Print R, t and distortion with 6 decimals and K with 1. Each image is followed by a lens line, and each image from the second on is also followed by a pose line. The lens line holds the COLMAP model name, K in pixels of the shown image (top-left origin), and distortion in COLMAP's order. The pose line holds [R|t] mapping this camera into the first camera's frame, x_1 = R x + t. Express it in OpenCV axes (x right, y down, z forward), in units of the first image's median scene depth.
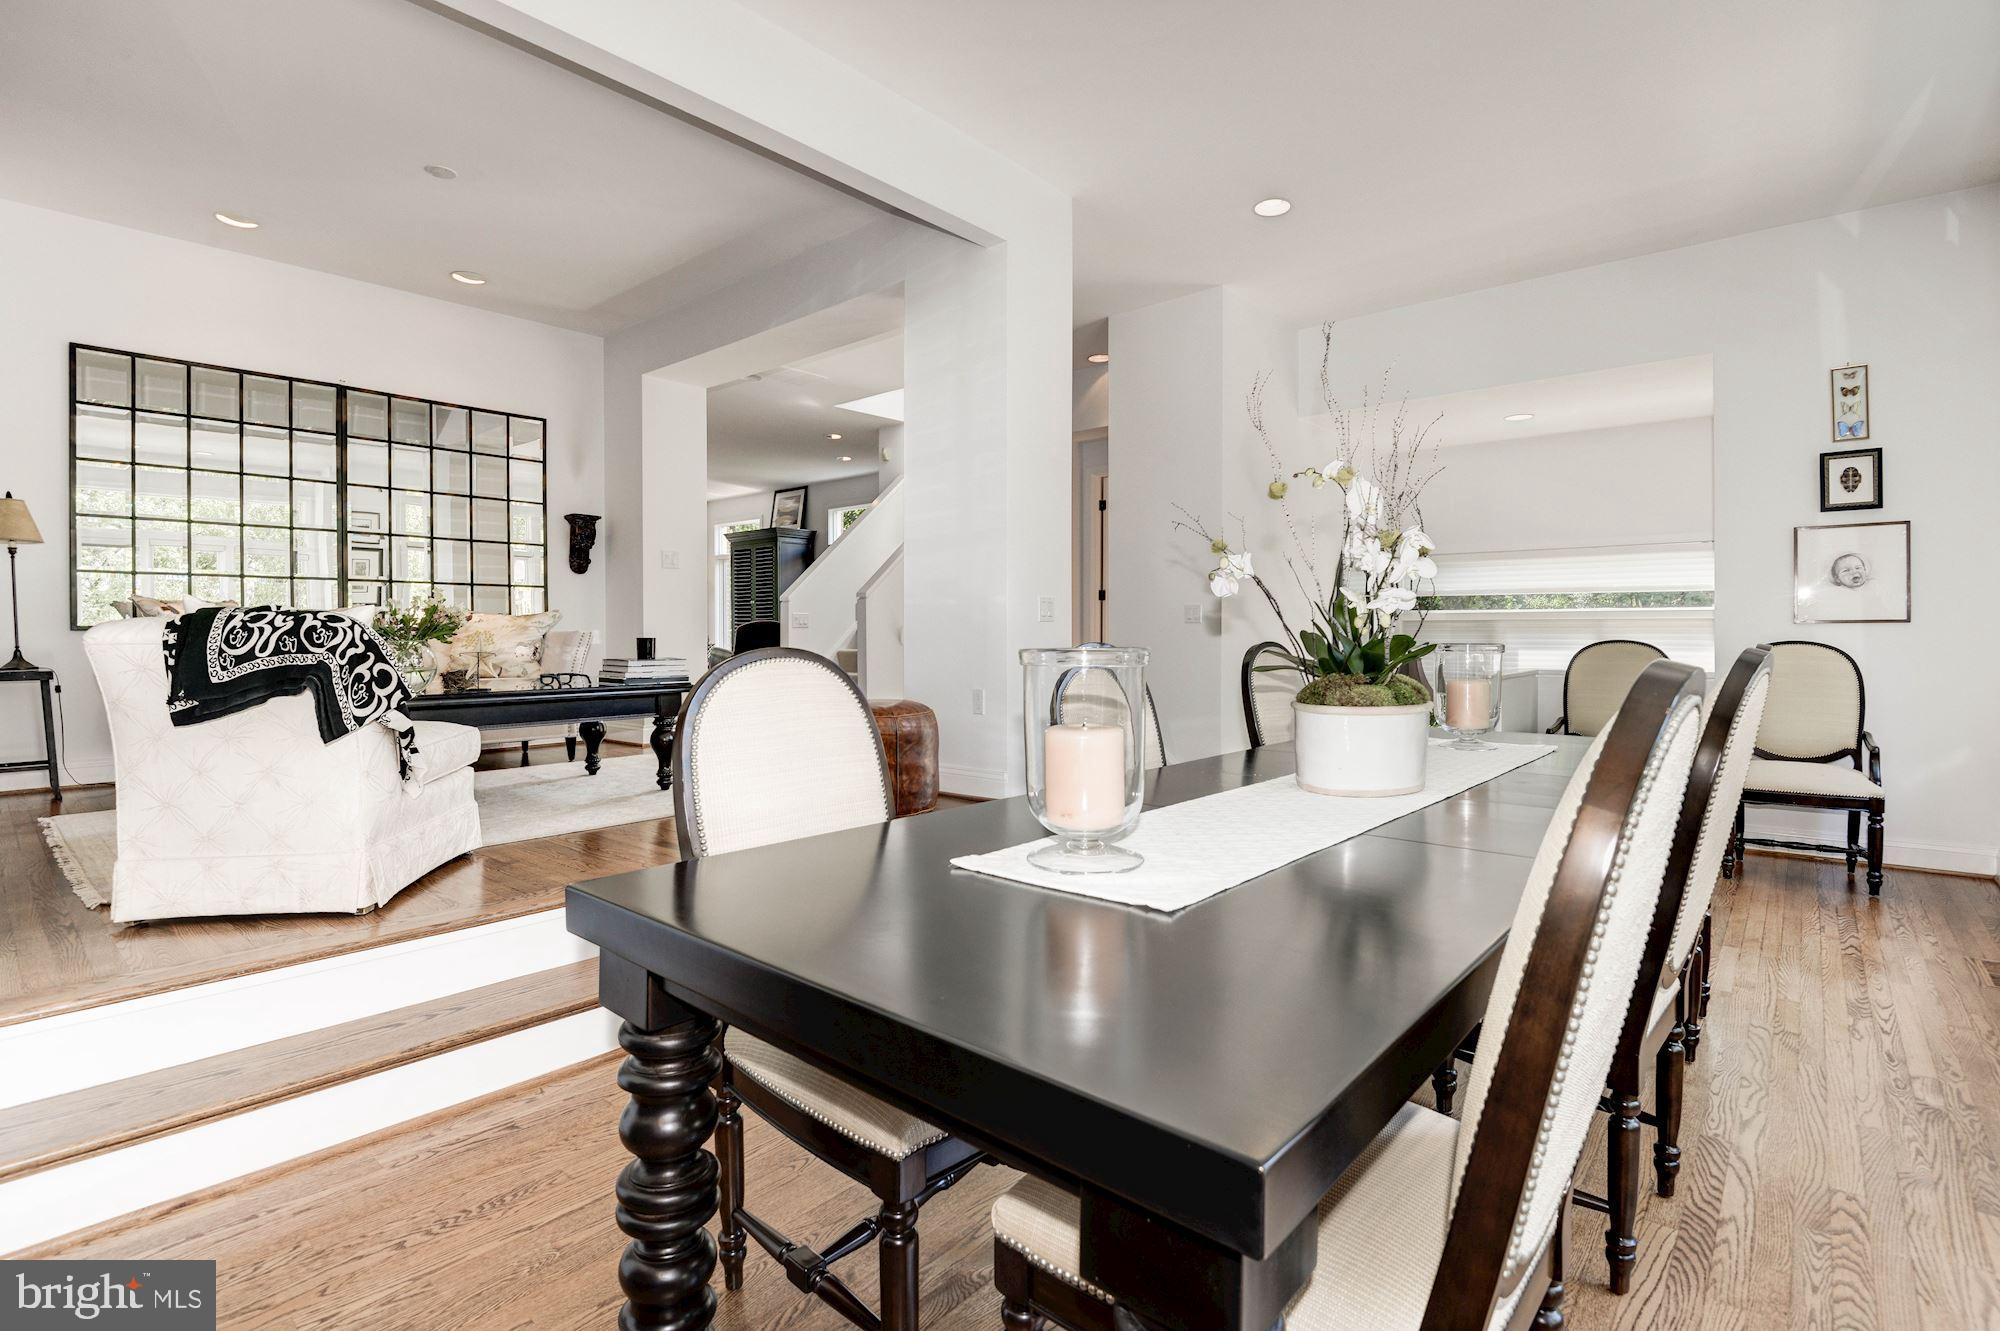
lens RADIAL K [[935.5, 0, 995.6], [0, 935.5, 648.3], [0, 0, 1]] dist [0.000539, 0.000128]
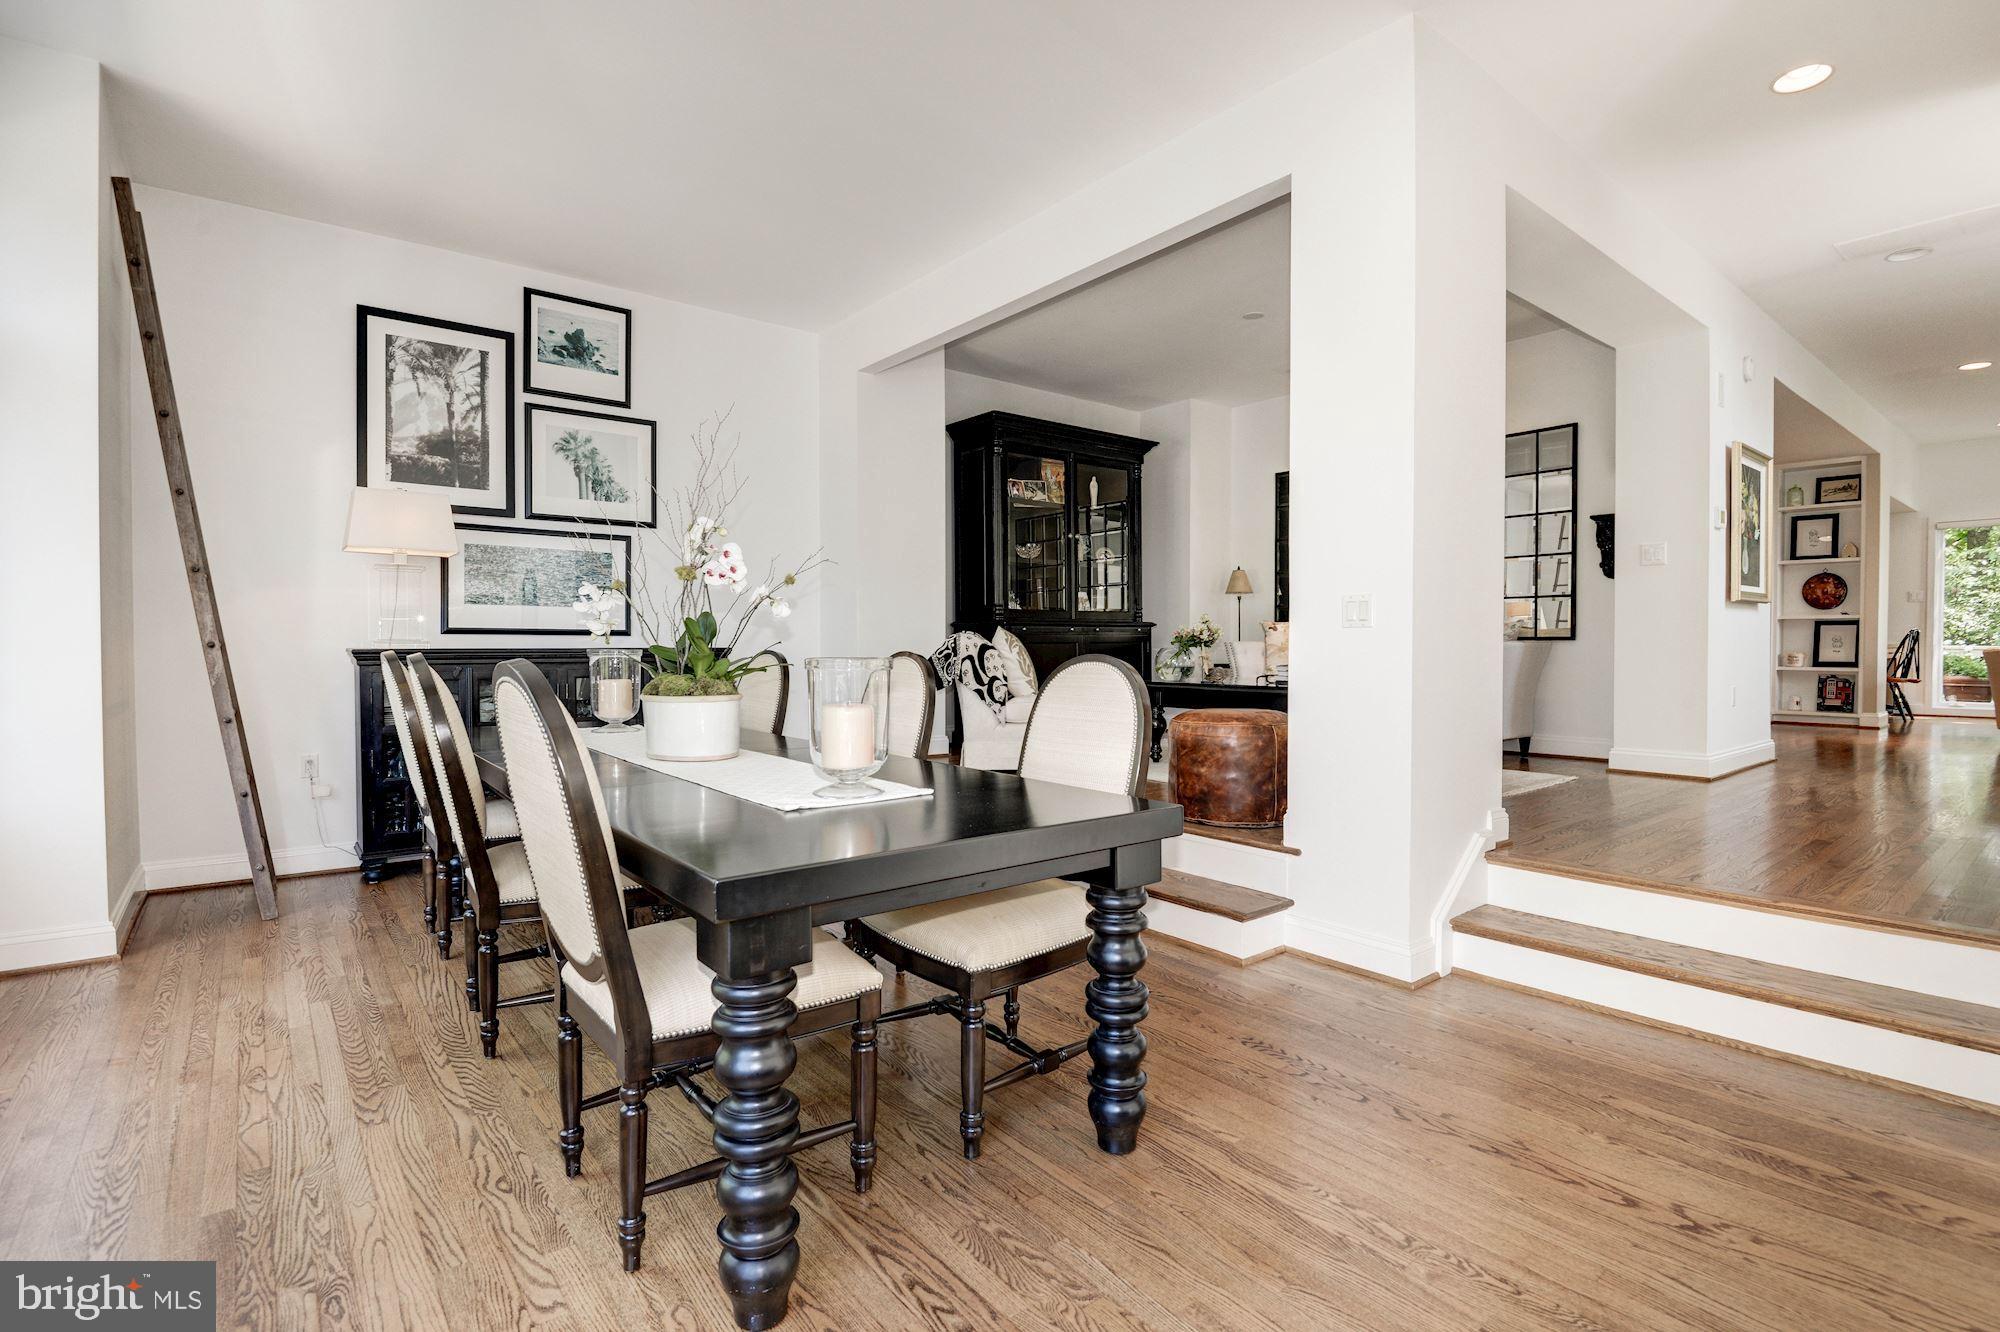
lens RADIAL K [[935.5, 0, 997.7], [0, 935.5, 658.6], [0, 0, 1]] dist [0.000539, 0.000128]
pose [[-0.179625, 0.012612, -0.983654, 1.300563], [-0.017794, 0.999713, 0.016067, -0.005431], [0.983574, 0.020389, -0.179349, 1.337991]]
